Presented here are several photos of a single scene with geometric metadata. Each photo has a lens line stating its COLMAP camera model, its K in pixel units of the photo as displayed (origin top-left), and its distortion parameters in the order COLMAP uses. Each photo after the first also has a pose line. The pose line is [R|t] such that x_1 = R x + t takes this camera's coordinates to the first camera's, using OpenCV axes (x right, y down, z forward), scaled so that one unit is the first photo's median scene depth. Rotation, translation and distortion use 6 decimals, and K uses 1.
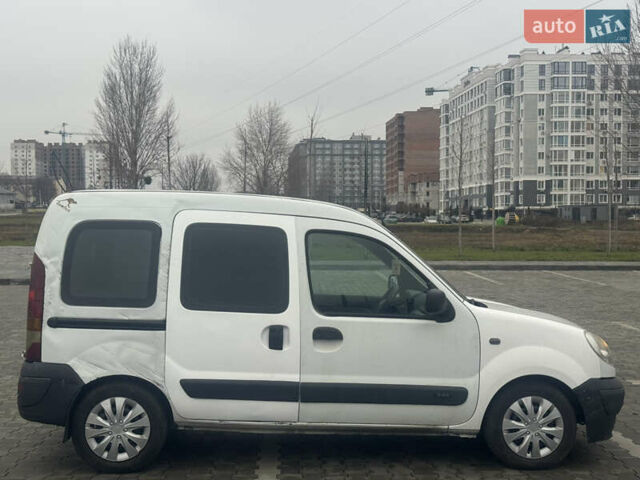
lens RADIAL K [[890.0, 0, 323.1], [0, 890.0, 239.3], [0, 0, 1]] dist [0.148228, -0.138601]
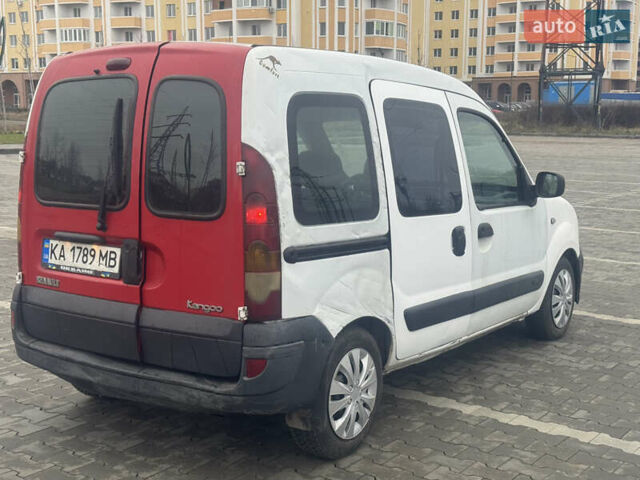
lens RADIAL K [[890.0, 0, 323.1], [0, 890.0, 239.3], [0, 0, 1]] dist [0.148228, -0.138601]
pose [[0.618411, -0.109949, 0.778126, -0.745767], [0.010098, 0.991194, 0.132030, -0.001100], [-0.785790, -0.073791, 0.614076, 0.579003]]
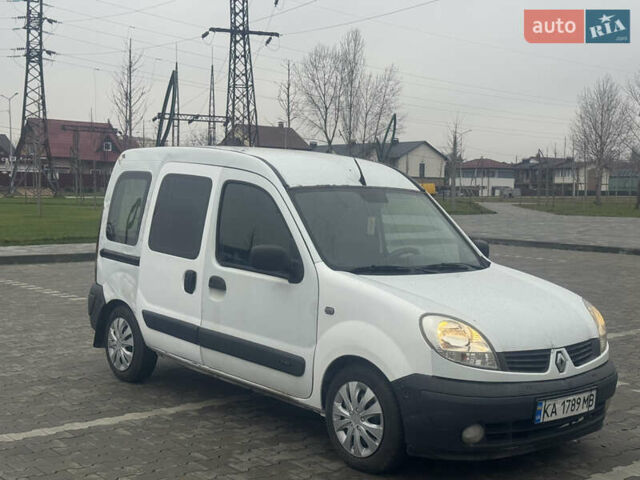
lens RADIAL K [[890.0, 0, 323.1], [0, 890.0, 239.3], [0, 0, 1]] dist [0.148228, -0.138601]
pose [[0.595247, 0.053227, -0.801778, 0.863241], [-0.032224, 0.998582, 0.042369, 0.009571], [0.802897, 0.000617, 0.596118, 0.482221]]
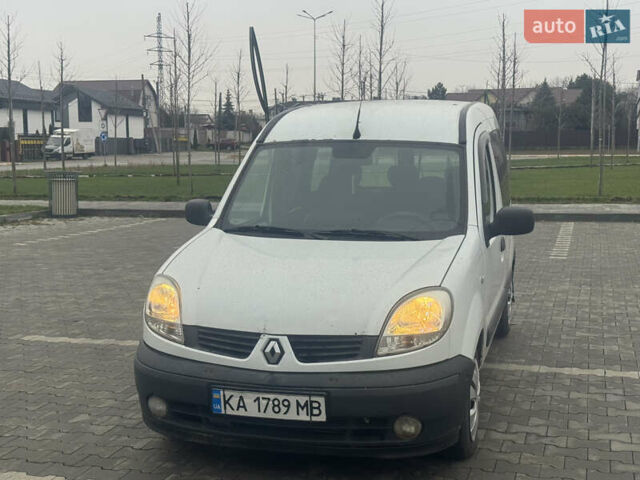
lens RADIAL K [[890.0, 0, 323.1], [0, 890.0, 239.3], [0, 0, 1]] dist [0.148228, -0.138601]
pose [[-0.328000, 0.103204, -0.939023, 0.948583], [-0.016133, 0.993258, 0.114800, -0.012492], [0.944540, 0.052804, -0.324123, 1.387141]]
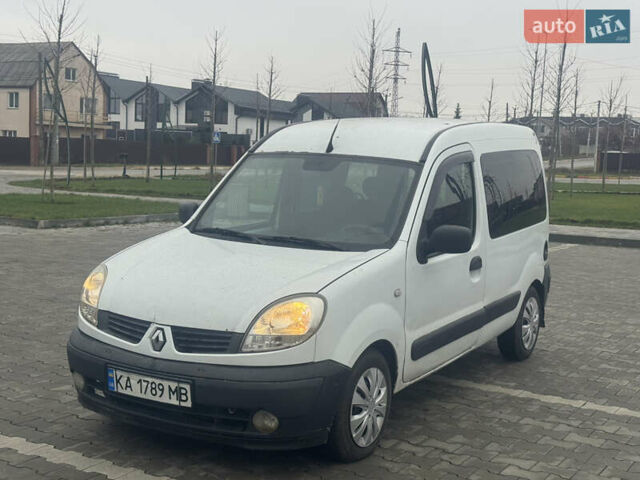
lens RADIAL K [[890.0, 0, 323.1], [0, 890.0, 239.3], [0, 0, 1]] dist [0.148228, -0.138601]
pose [[-0.559928, 0.058662, -0.826462, 0.871578], [-0.057720, 0.992305, 0.109539, -0.022444], [0.826528, 0.109037, -0.552234, 1.650126]]
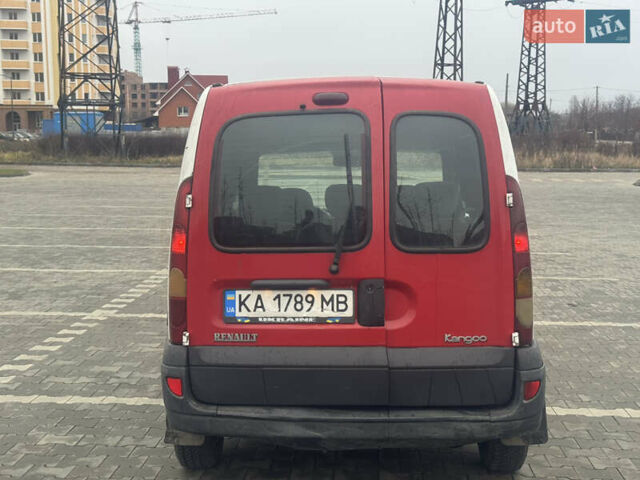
lens RADIAL K [[890.0, 0, 323.1], [0, 890.0, 239.3], [0, 0, 1]] dist [0.148228, -0.138601]
pose [[0.098287, -0.111143, 0.988932, -0.938231], [0.022105, 0.993742, 0.109487, -0.013122], [-0.994913, 0.011099, 0.100129, 1.050606]]
